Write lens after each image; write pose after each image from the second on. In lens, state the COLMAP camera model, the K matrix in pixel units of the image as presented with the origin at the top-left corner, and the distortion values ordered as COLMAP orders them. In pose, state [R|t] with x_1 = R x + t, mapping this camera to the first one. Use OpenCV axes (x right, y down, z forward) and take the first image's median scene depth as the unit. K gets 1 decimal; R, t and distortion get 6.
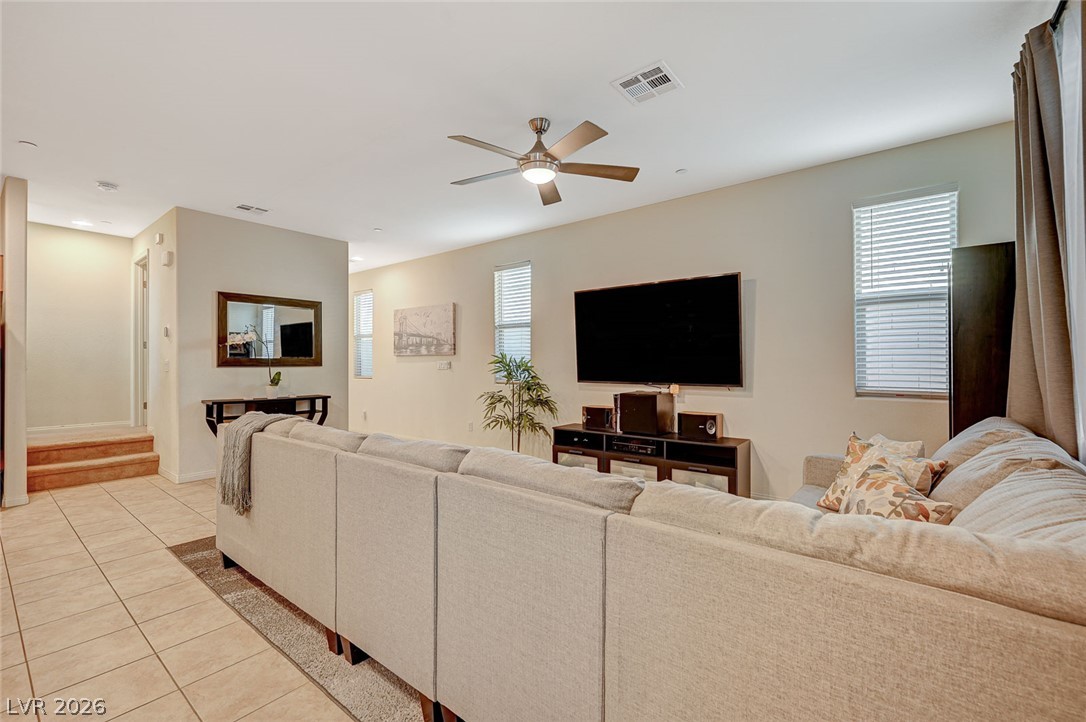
lens RADIAL K [[464.5, 0, 543.4], [0, 464.5, 362.2], [0, 0, 1]] dist [0.000342, -0.000155]
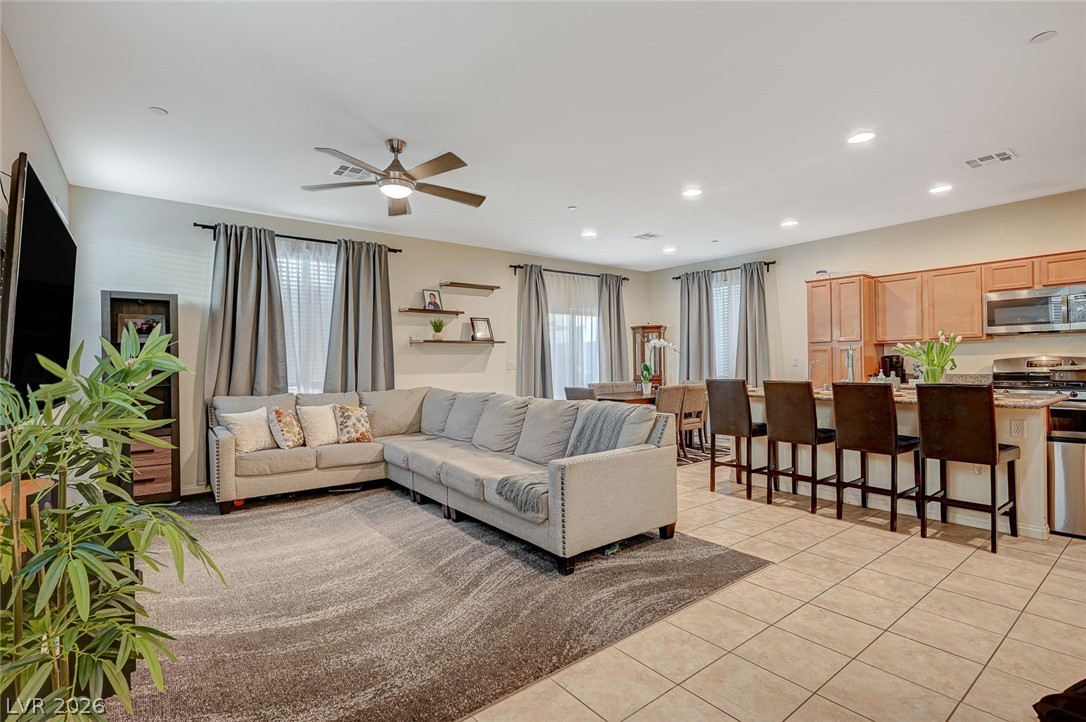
lens RADIAL K [[513.4, 0, 542.5], [0, 513.4, 362.9], [0, 0, 1]] dist [0.000933, 0.000370]
pose [[-0.973013, 0.014118, 0.230318, -0.378012], [0.014026, 0.999900, -0.002035, 0.002418], [-0.230324, 0.001251, -0.973113, 1.298627]]
